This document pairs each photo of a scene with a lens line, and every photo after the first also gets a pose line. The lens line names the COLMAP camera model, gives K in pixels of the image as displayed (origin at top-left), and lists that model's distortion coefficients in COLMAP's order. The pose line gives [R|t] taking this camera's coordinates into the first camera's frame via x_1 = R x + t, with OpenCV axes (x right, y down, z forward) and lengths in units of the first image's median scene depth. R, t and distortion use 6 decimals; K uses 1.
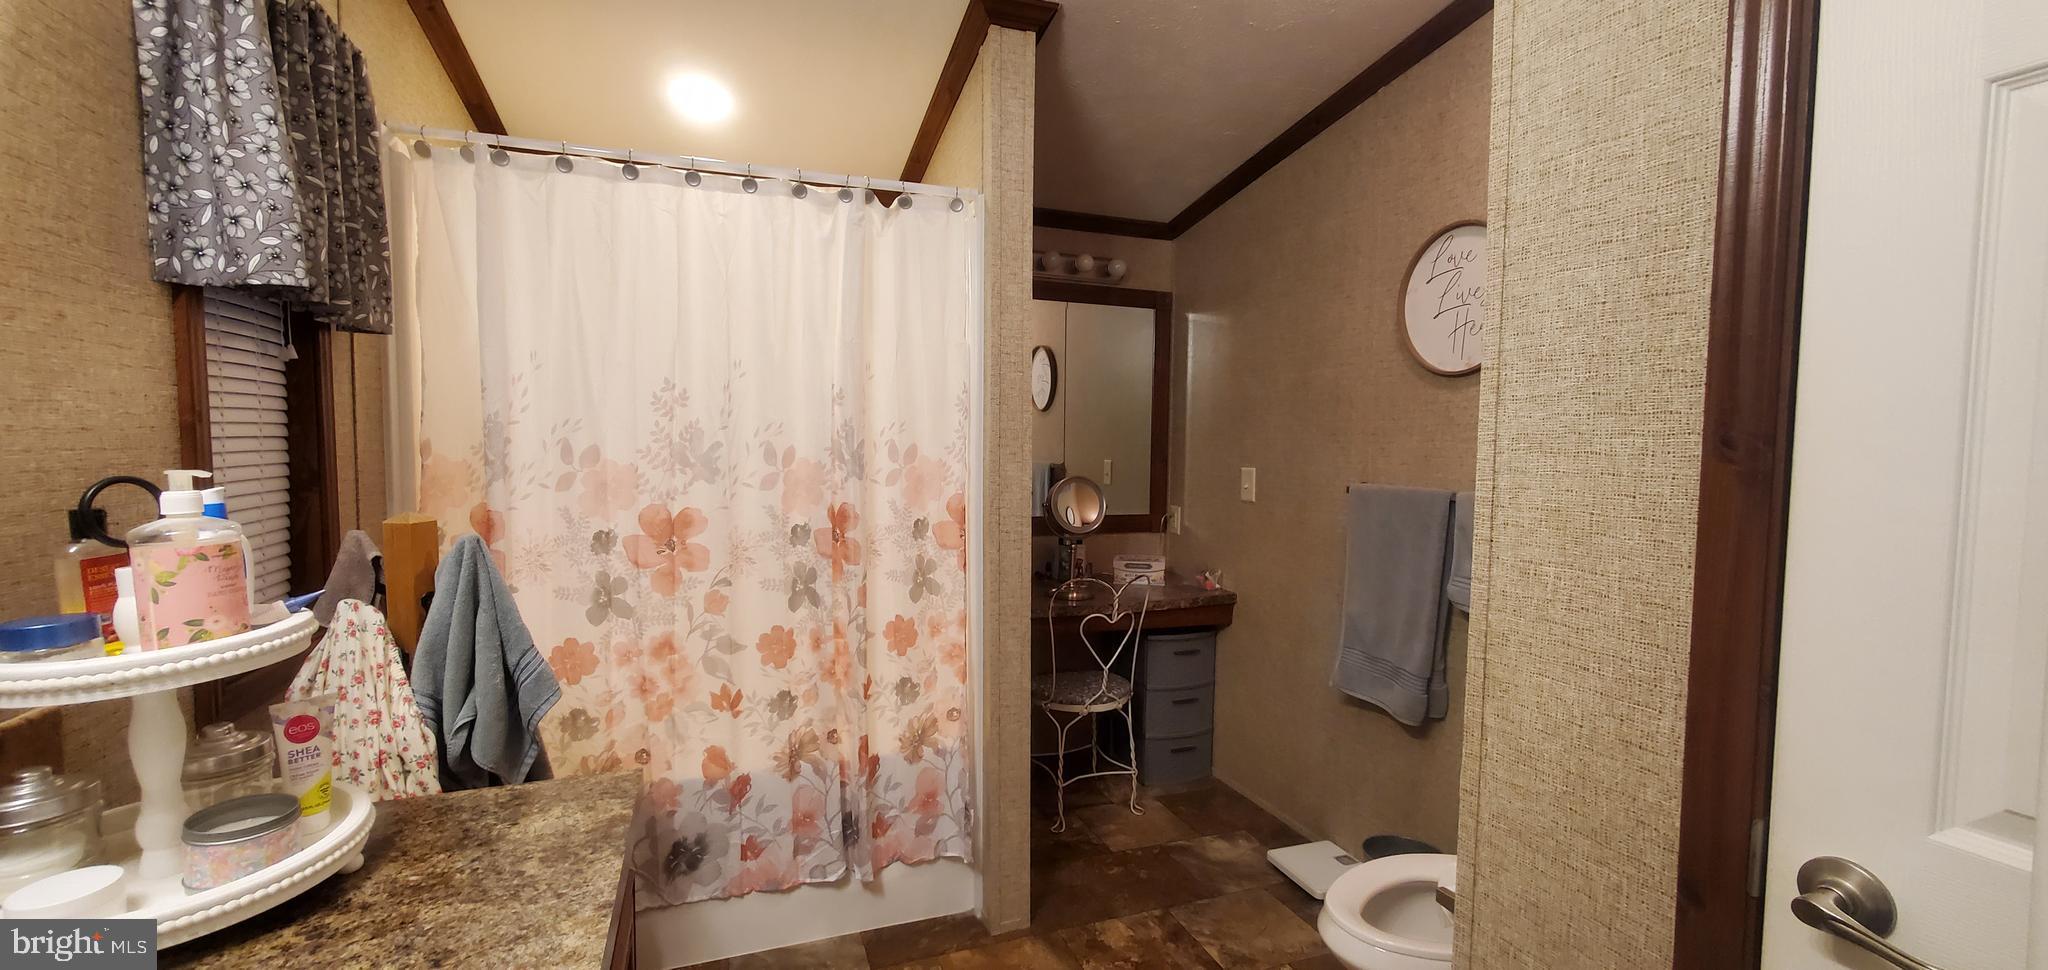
lens RADIAL K [[817.0, 0, 1033.1], [0, 817.0, 492.2], [0, 0, 1]] dist [-0.000906, -0.002869]
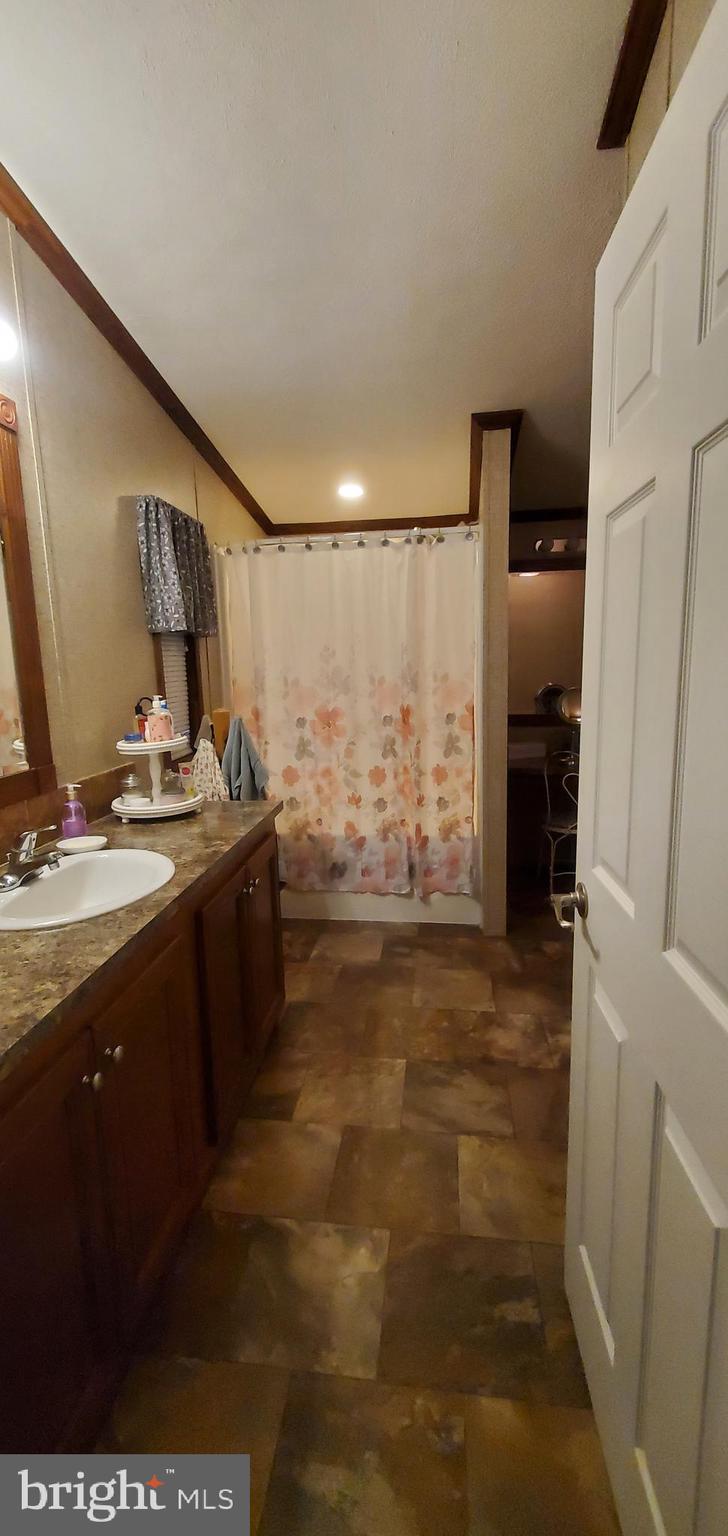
lens RADIAL K [[612.8, 0, 359.0], [0, 612.8, 767.5], [0, 0, 1]] dist [-0.000906, -0.002869]
pose [[0.876764, 0.046060, -0.478710, 0.415026], [0.008466, 0.993770, 0.111124, -0.001278], [0.480846, -0.101483, 0.870913, -0.380445]]
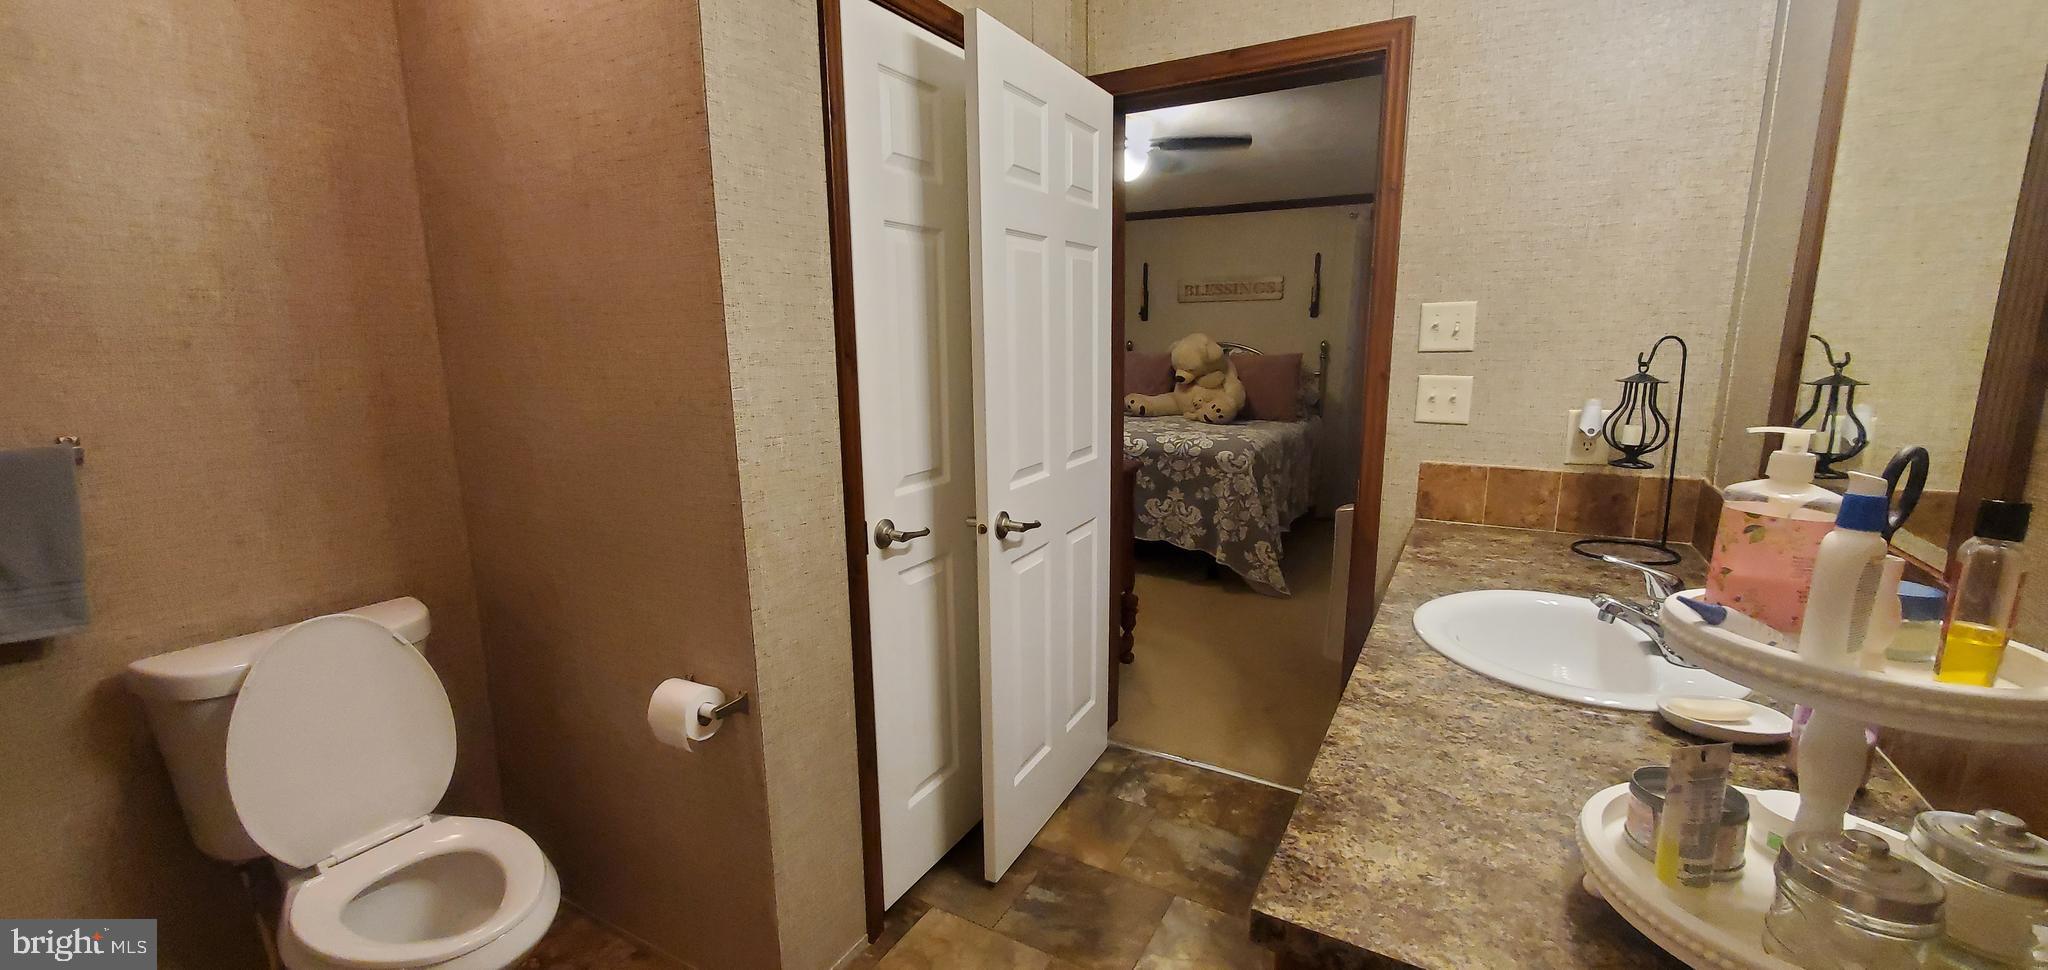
lens RADIAL K [[817.0, 0, 1015.2], [0, 817.0, 491.7], [0, 0, 1]] dist [-0.000906, -0.002869]
pose [[-0.624023, -0.151213, 0.766636, -0.441043], [0.051815, 0.970931, 0.233685, -0.076763], [-0.779686, 0.185547, -0.598048, 0.804697]]
